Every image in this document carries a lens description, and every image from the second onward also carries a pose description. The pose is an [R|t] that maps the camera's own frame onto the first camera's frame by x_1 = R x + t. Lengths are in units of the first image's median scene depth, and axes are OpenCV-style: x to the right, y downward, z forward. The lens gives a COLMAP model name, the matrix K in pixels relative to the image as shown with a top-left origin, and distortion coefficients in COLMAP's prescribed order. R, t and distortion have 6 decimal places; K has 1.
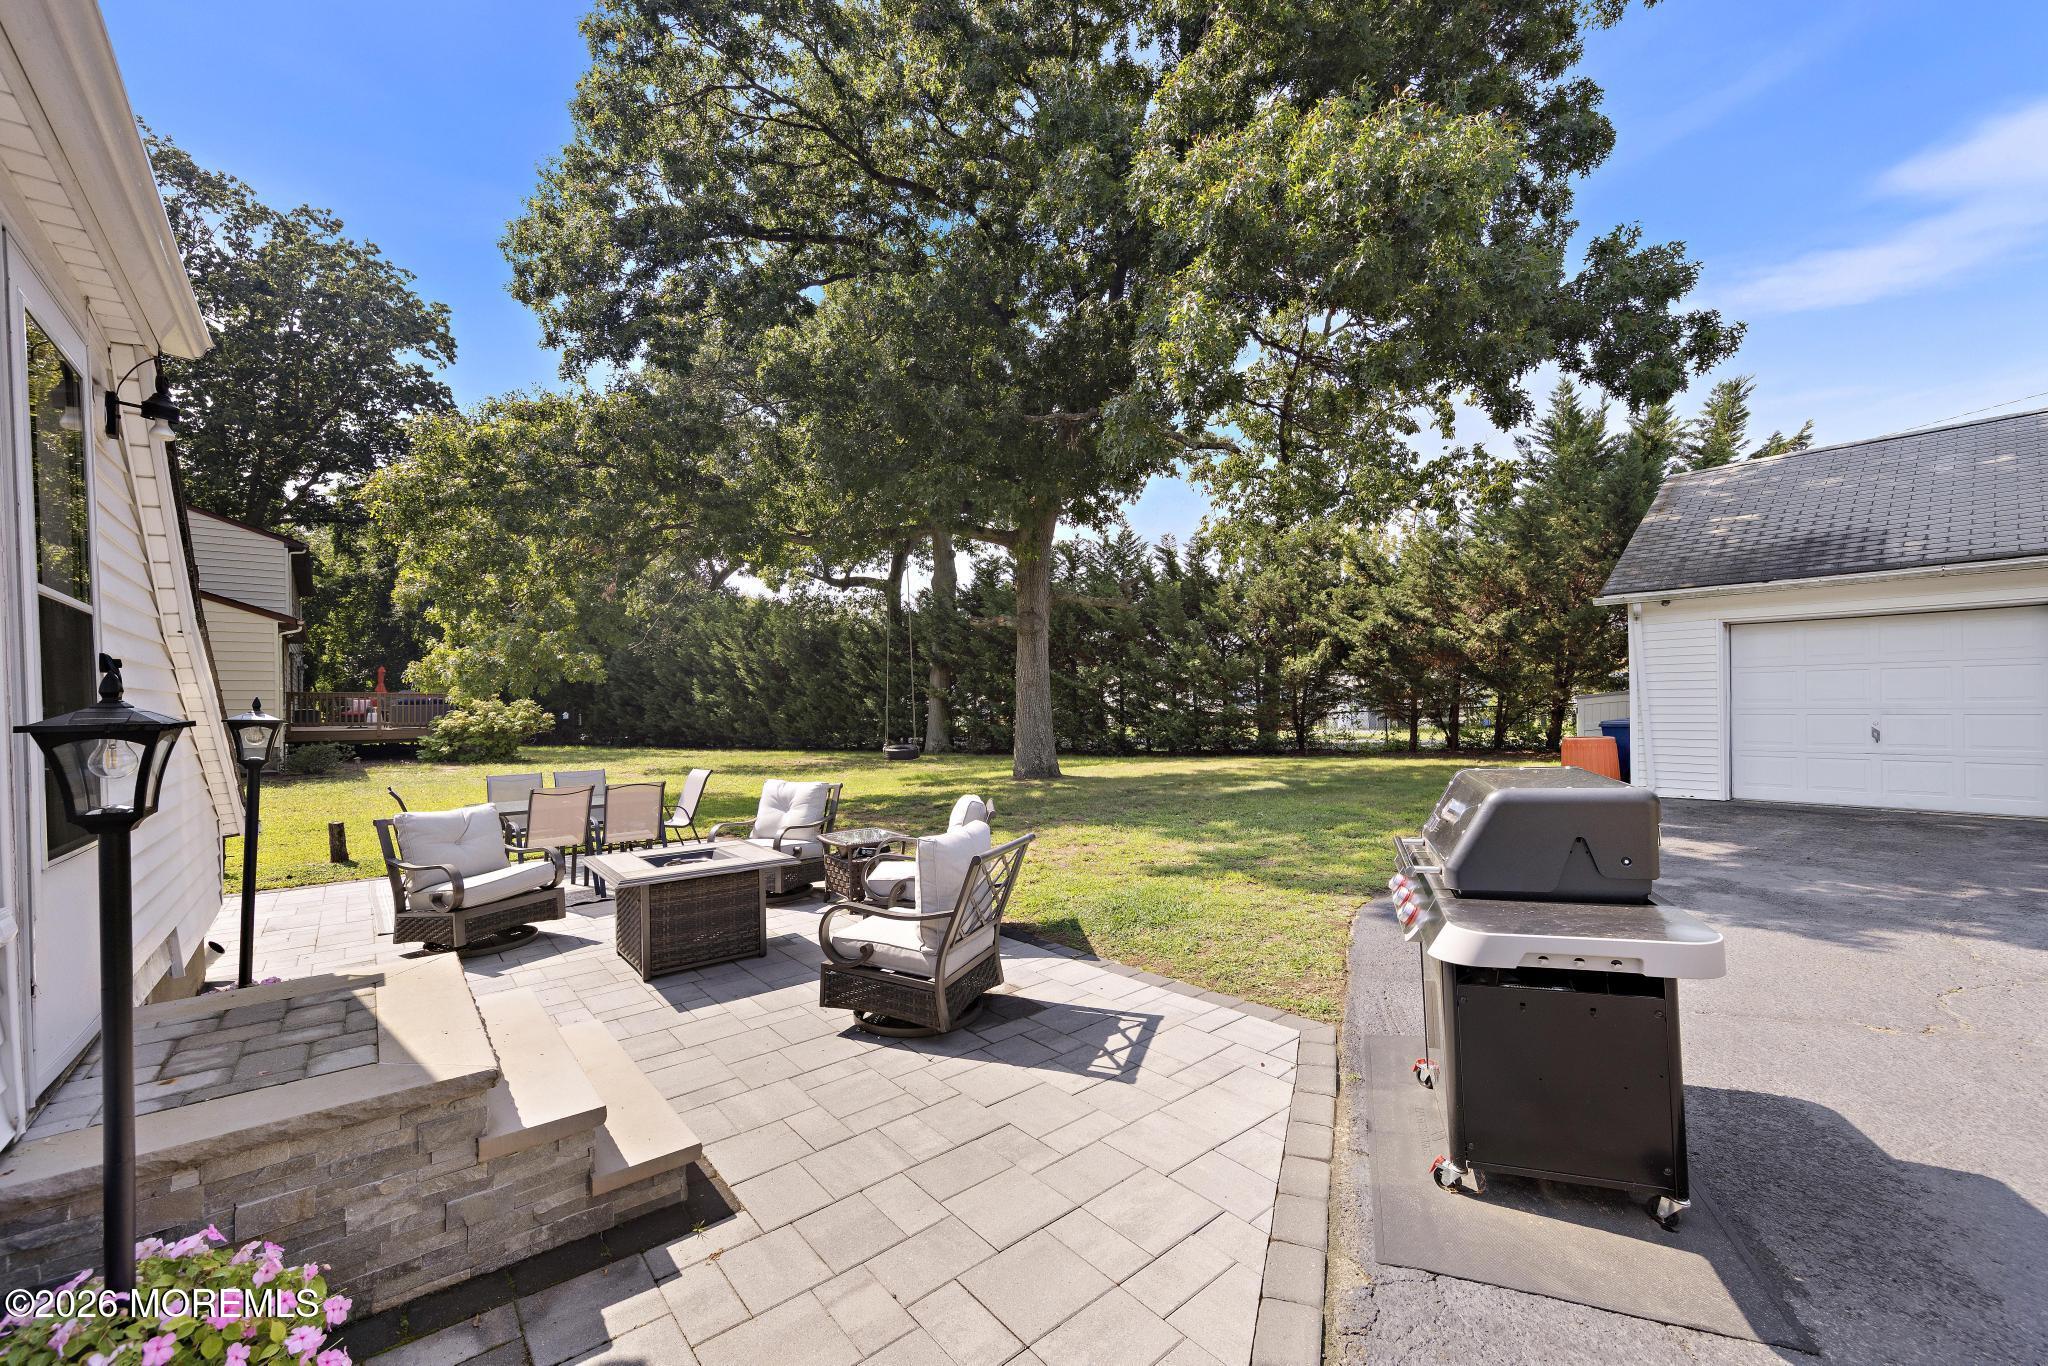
lens RADIAL K [[814.0, 0, 1022.2], [0, 814.0, 704.9], [0, 0, 1]] dist [0.003404, -0.000120]
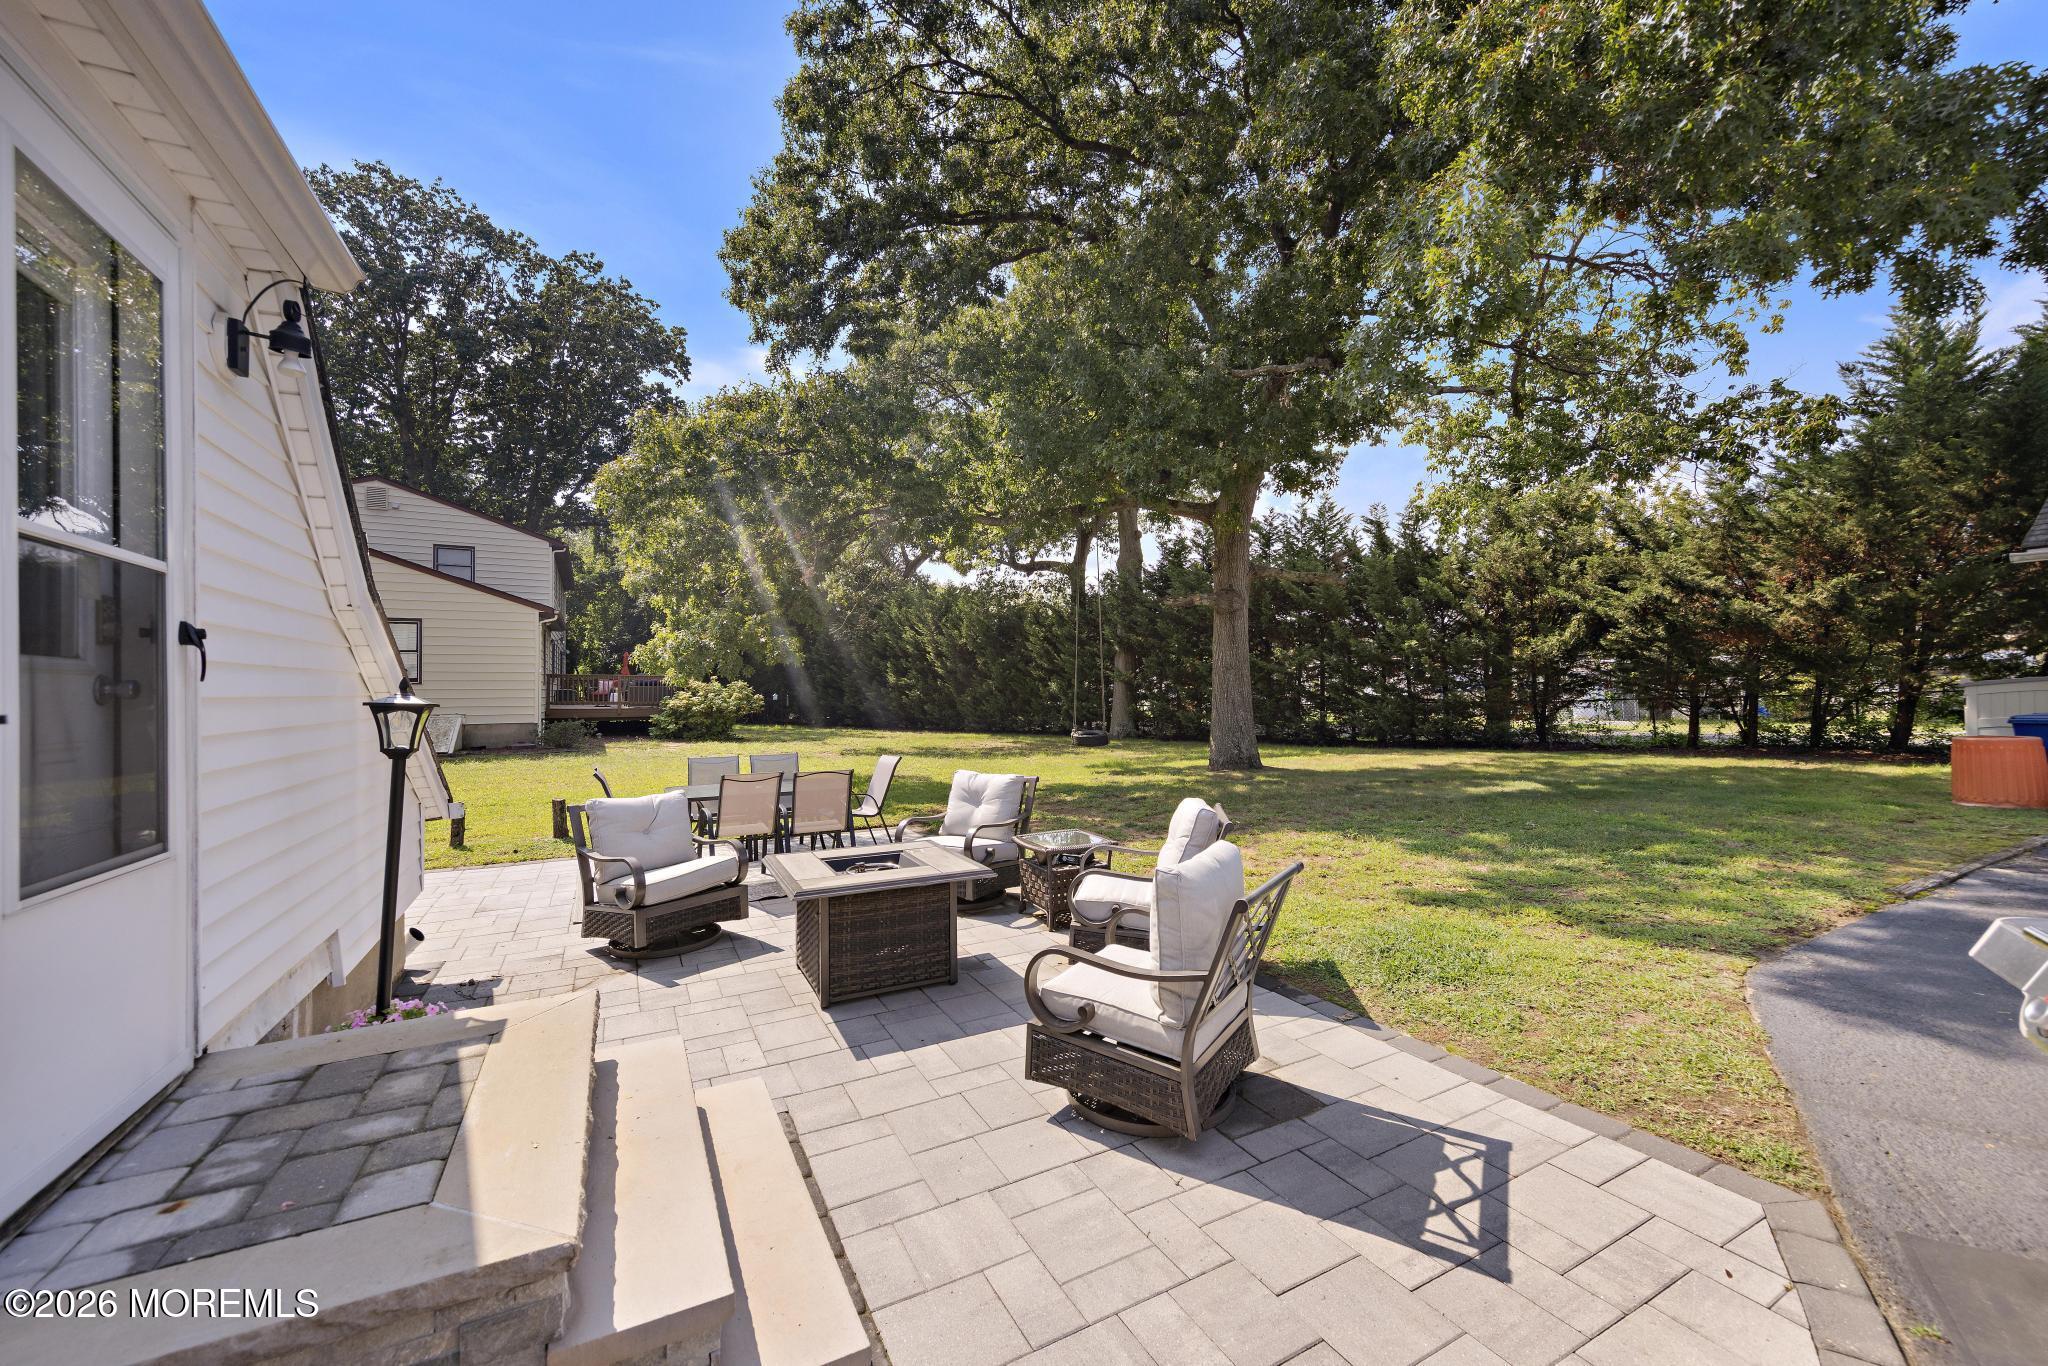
lens RADIAL K [[804.0, 0, 1036.1], [0, 804.0, 670.9], [0, 0, 1]] dist [0.001811, 0.000052]
pose [[0.979651, 0.001624, -0.200702, -0.024016], [-0.006022, 0.999755, -0.021304, -0.000386], [0.200618, 0.022079, 0.979421, 0.068738]]
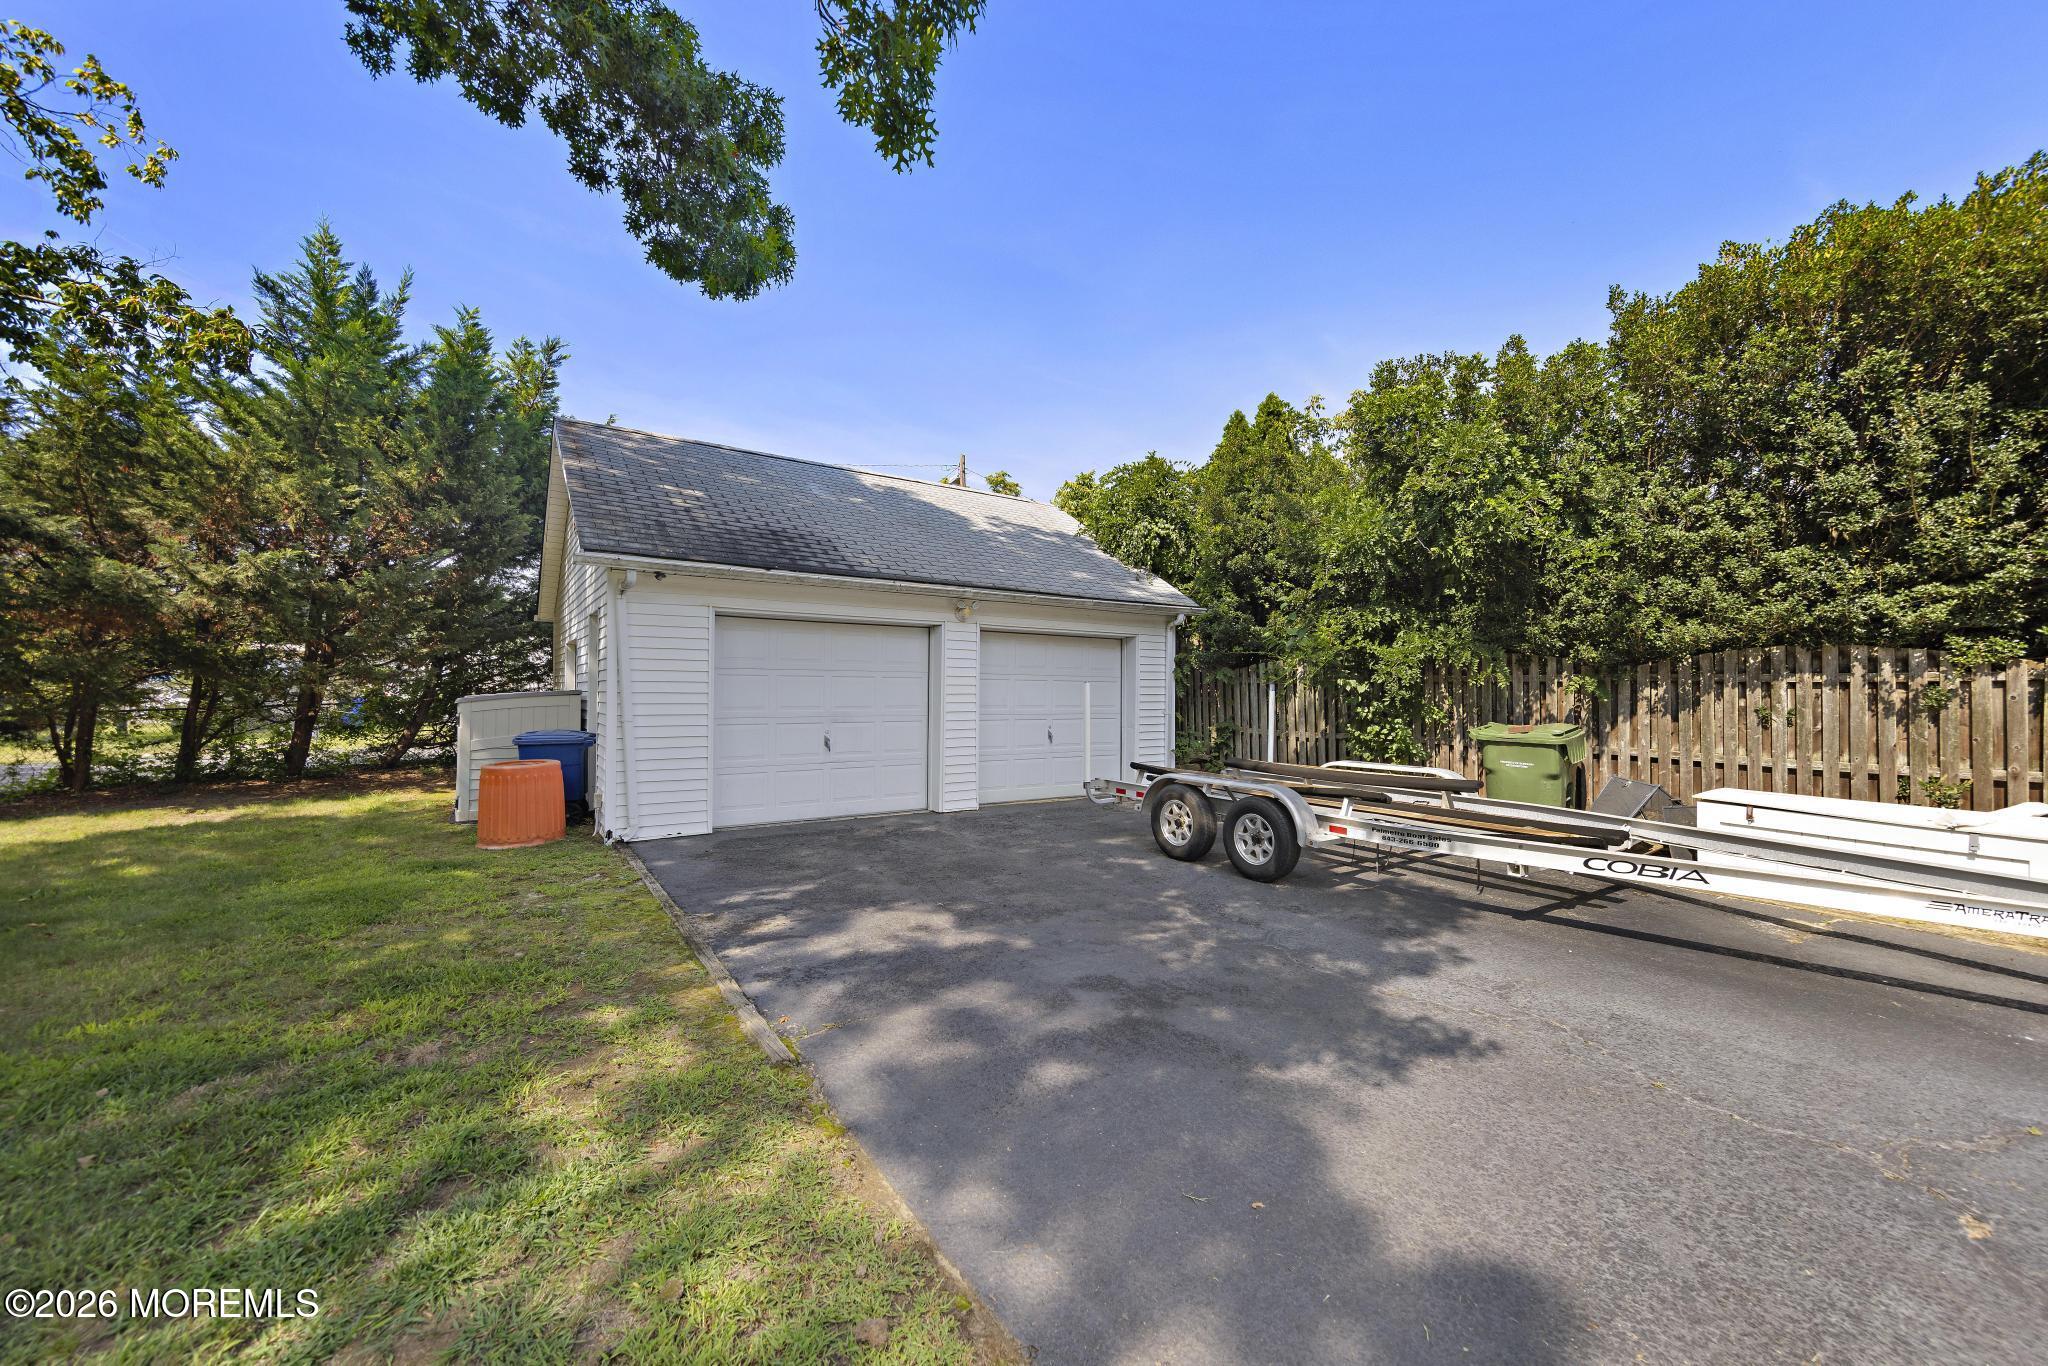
lens RADIAL K [[791.8, 0, 1029.2], [0, 791.8, 690.9], [0, 0, 1]] dist [0.006369, -0.000097]
pose [[0.091391, 0.017859, 0.995655, 0.075428], [-0.005960, 0.999831, -0.017387, -0.007186], [-0.995797, -0.004345, 0.091482, 0.431351]]
